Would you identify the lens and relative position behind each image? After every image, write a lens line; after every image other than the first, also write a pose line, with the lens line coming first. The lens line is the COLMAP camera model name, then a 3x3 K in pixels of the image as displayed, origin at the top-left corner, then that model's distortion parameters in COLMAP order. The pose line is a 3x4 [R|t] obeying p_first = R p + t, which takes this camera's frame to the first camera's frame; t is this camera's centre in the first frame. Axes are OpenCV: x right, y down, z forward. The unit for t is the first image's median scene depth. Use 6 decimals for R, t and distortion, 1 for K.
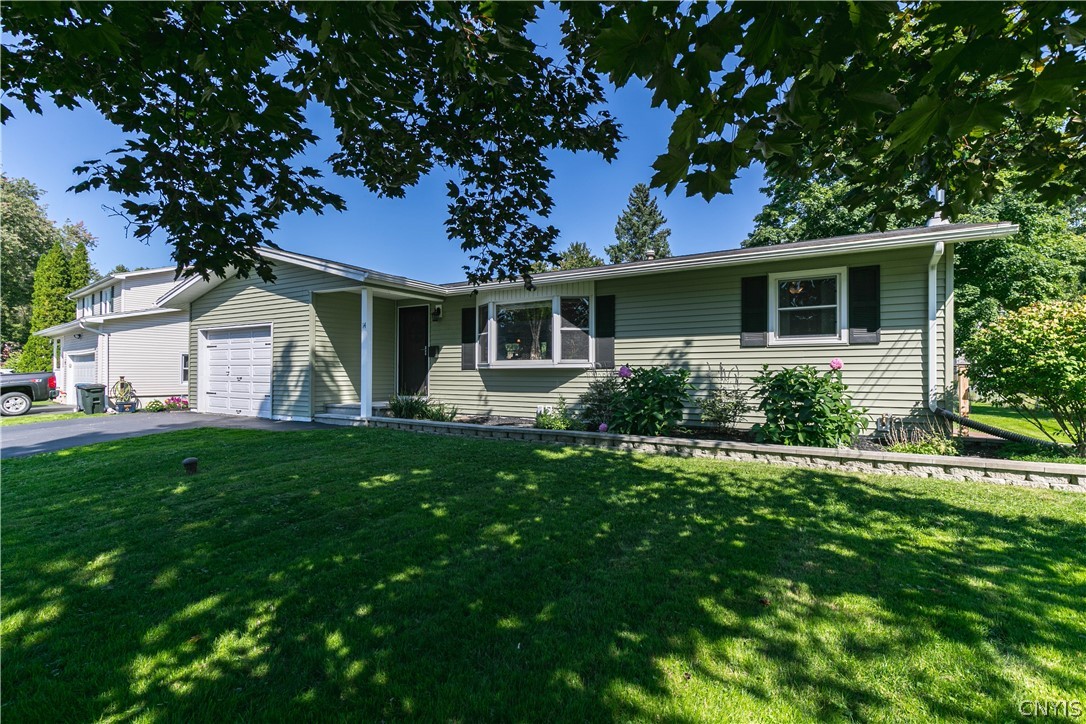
lens RADIAL K [[486.4, 0, 543.0], [0, 486.4, 362.0], [0, 0, 1]] dist [0.003894, 0.000003]
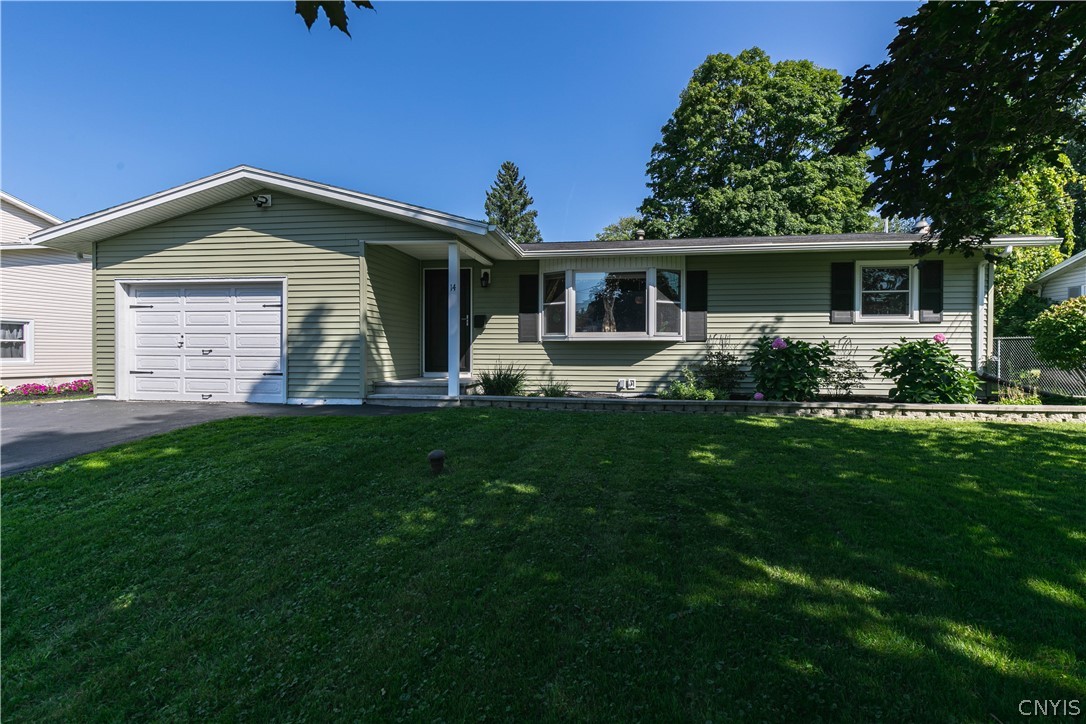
lens RADIAL K [[486.4, 0, 543.0], [0, 486.4, 362.0], [0, 0, 1]] dist [0.003894, 0.000003]
pose [[0.926397, -0.004701, 0.376518, -0.554643], [-0.011372, 0.999117, 0.040455, 0.018221], [-0.376376, -0.041759, 0.925526, 0.161744]]
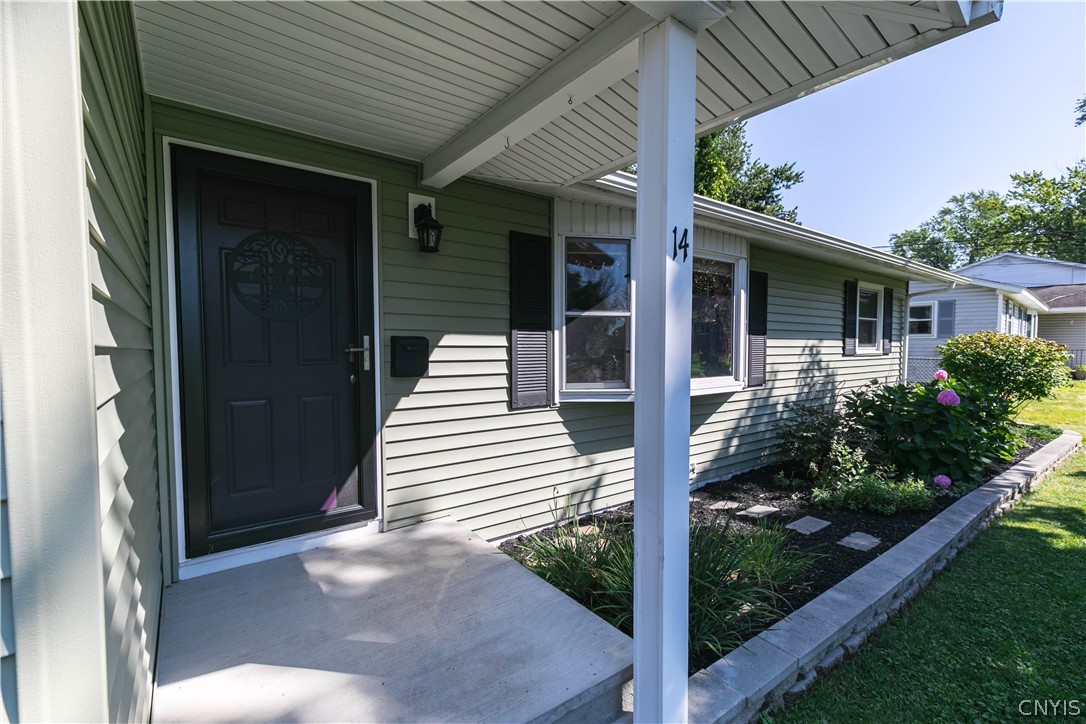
lens RADIAL K [[486.4, 0, 543.0], [0, 486.4, 362.0], [0, 0, 1]] dist [0.003894, 0.000003]
pose [[0.375619, -0.030261, 0.926280, -0.561250], [-0.019764, 0.998978, 0.040650, -0.038195], [-0.926564, -0.033575, 0.374637, 1.006232]]
